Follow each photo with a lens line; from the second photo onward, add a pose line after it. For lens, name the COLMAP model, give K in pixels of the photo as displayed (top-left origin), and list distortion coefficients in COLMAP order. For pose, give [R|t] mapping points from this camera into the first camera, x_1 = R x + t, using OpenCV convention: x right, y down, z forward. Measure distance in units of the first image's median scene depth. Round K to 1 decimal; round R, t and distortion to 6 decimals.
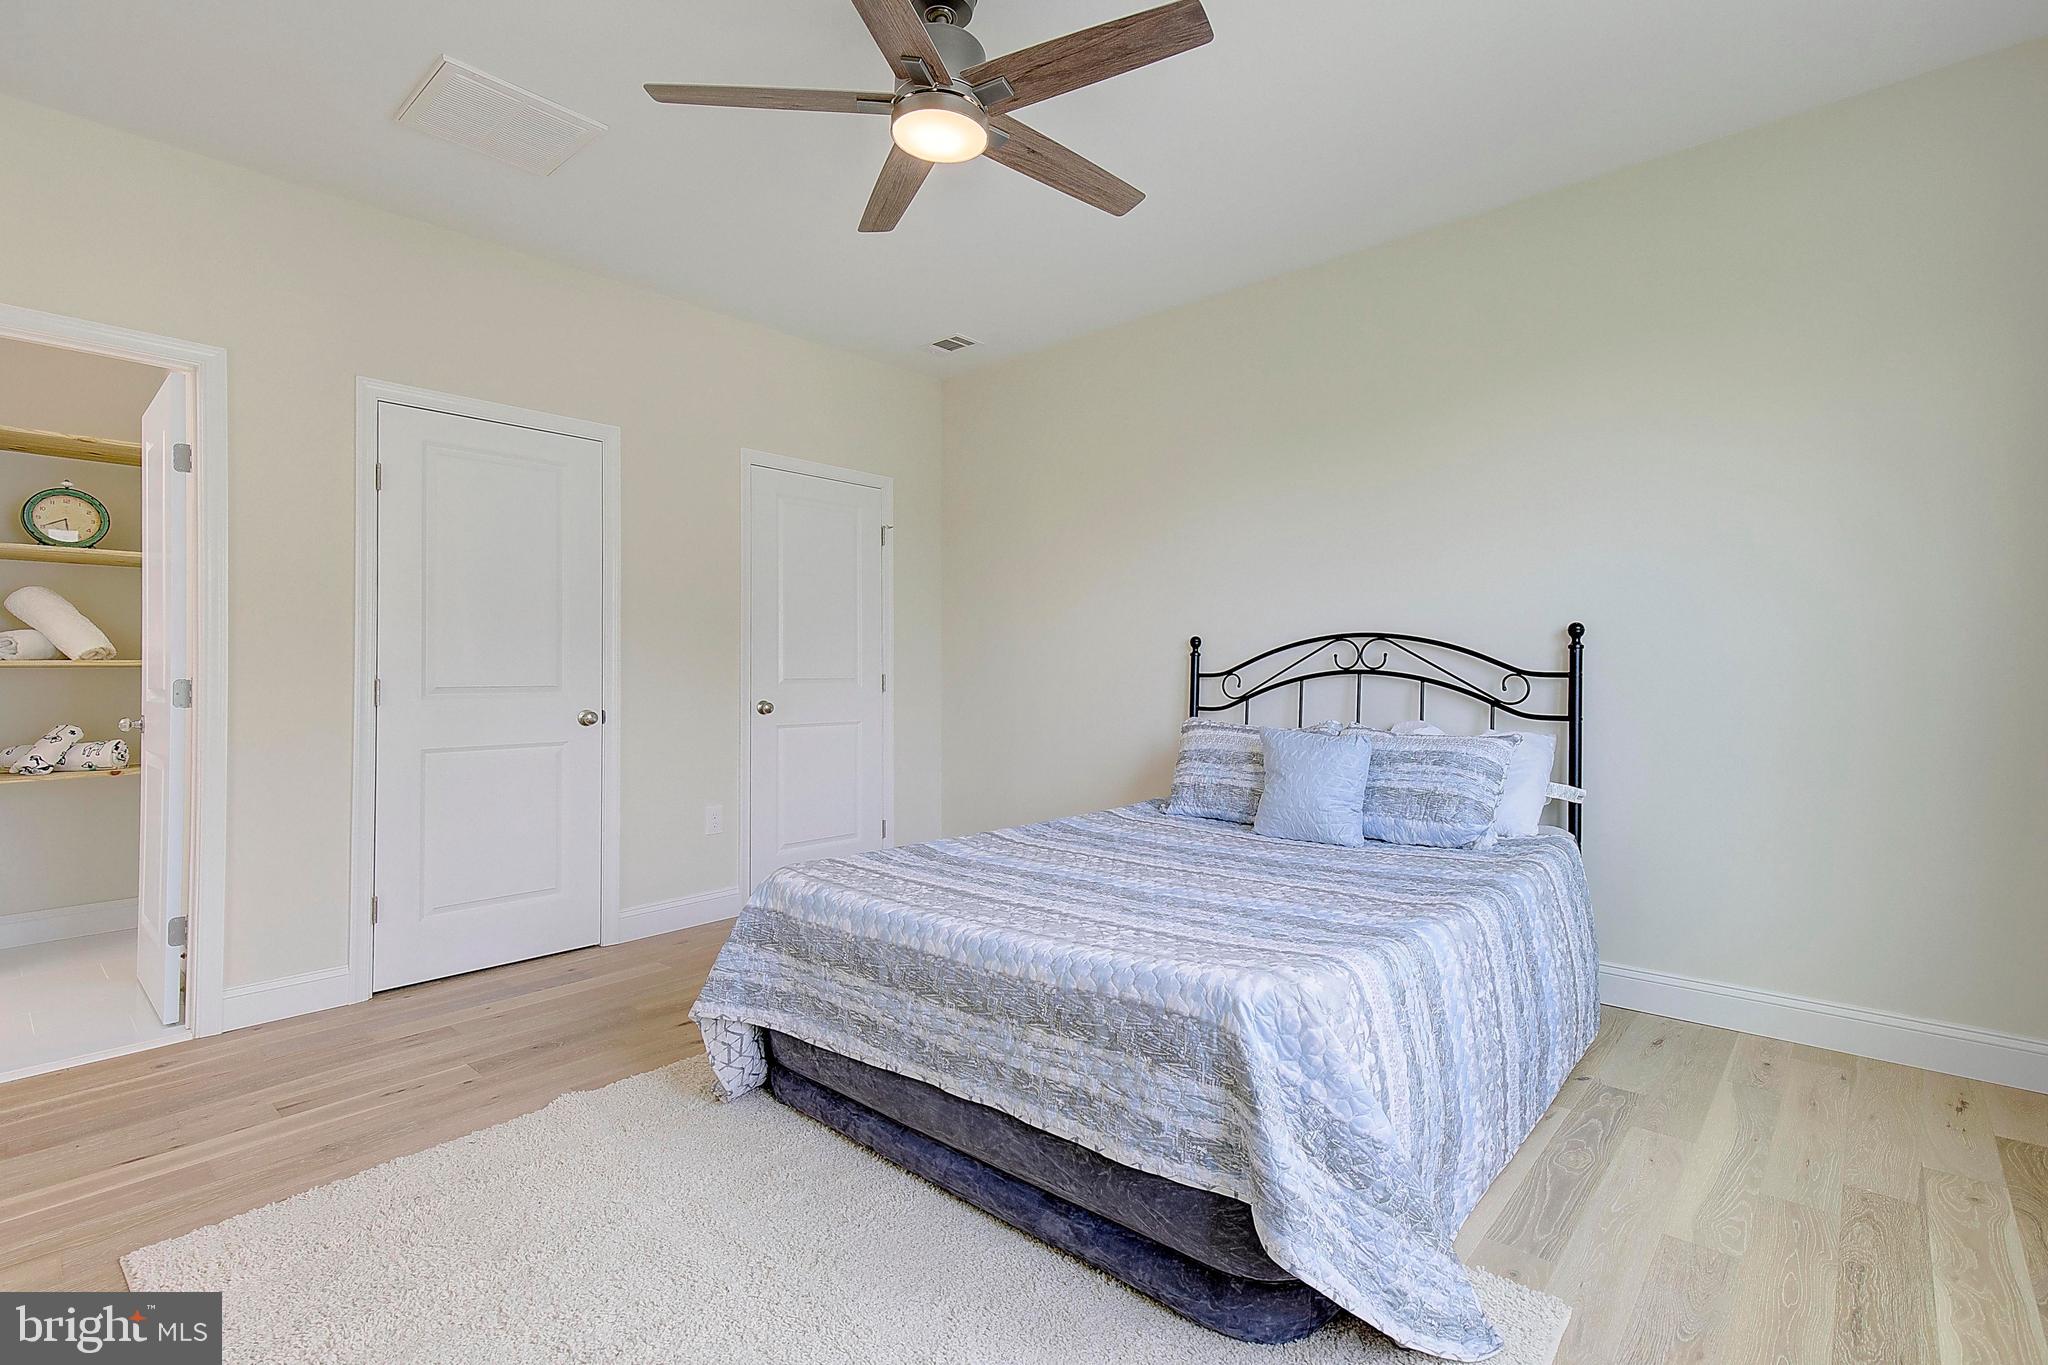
lens RADIAL K [[924.6, 0, 1038.9], [0, 924.6, 695.2], [0, 0, 1]] dist [0.002106, -0.000342]
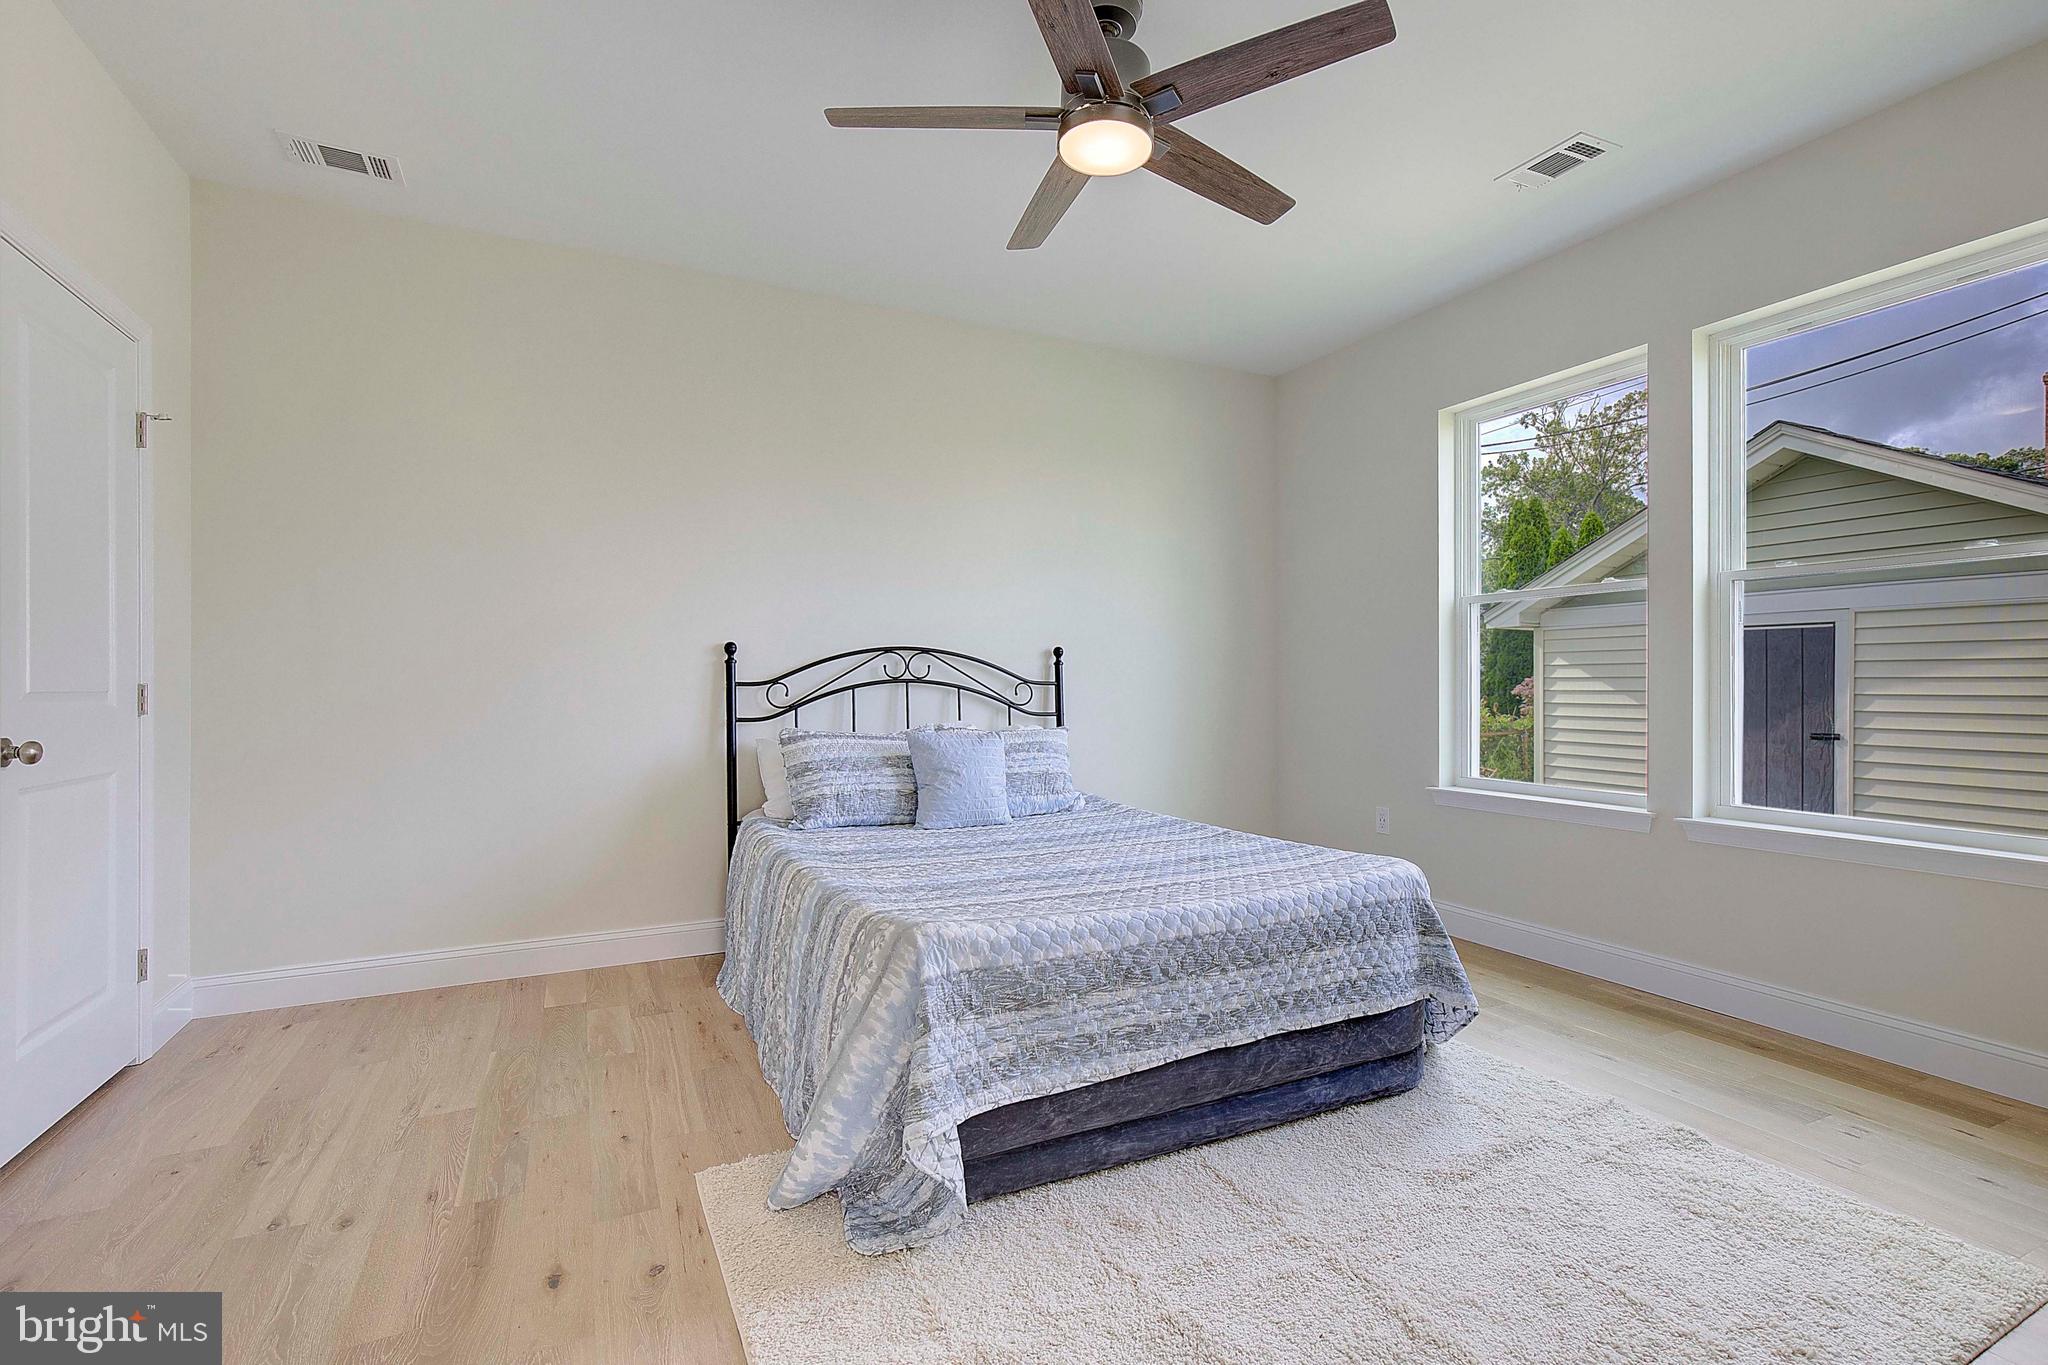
lens RADIAL K [[962.1, 0, 1022.0], [0, 962.1, 662.6], [0, 0, 1]] dist [0.001458, 0.000249]
pose [[0.401930, 0.017483, 0.915503, -0.801759], [0.021367, 0.999366, -0.028465, -0.012622], [-0.915421, 0.031002, 0.401302, 0.455114]]
